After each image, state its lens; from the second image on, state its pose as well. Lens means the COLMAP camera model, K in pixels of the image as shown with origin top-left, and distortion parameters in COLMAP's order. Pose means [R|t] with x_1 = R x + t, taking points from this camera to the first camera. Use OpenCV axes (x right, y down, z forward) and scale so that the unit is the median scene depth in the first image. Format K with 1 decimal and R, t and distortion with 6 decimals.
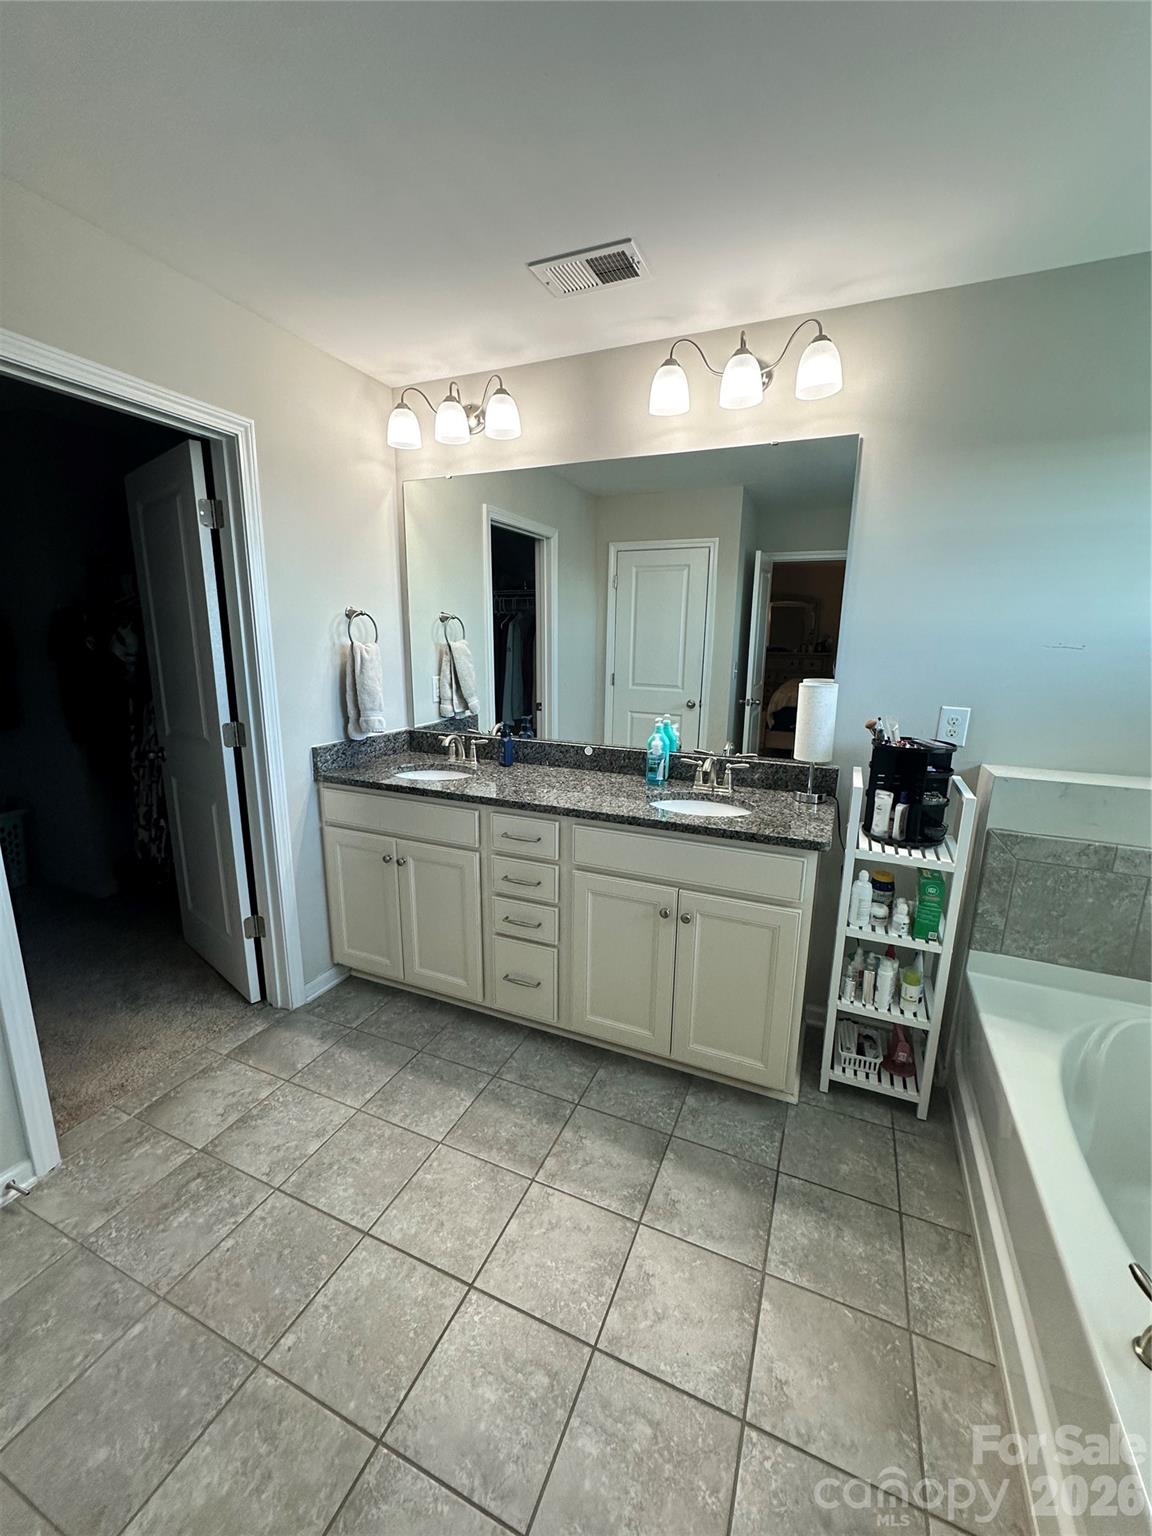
lens RADIAL K [[615.6, 0, 577.6], [0, 615.6, 768.3], [0, 0, 1]] dist [-0.002283, 0.000854]
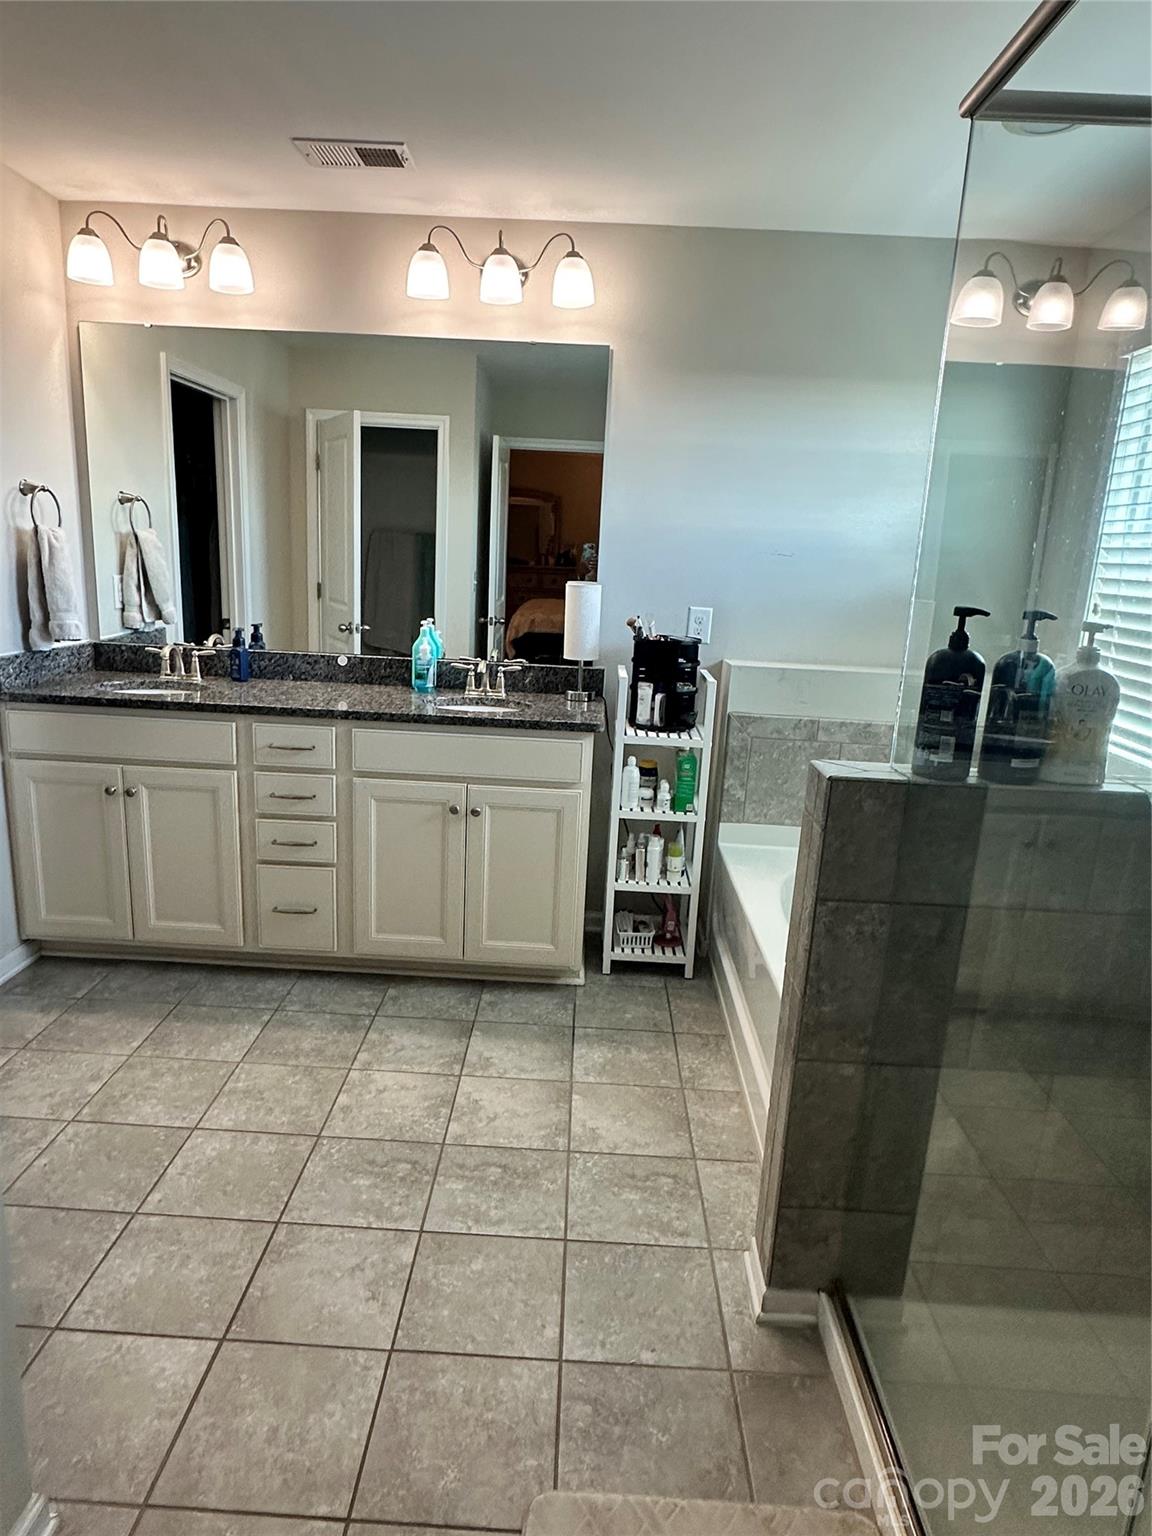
lens RADIAL K [[935.1, 0, 573.4], [0, 935.1, 768.1], [0, 0, 1]] dist [-0.000532, 0.003099]
pose [[0.924983, -0.056329, 0.375811, -0.232604], [0.046777, 0.998309, 0.034501, 0.116805], [-0.377119, -0.014334, 0.926054, -0.452892]]
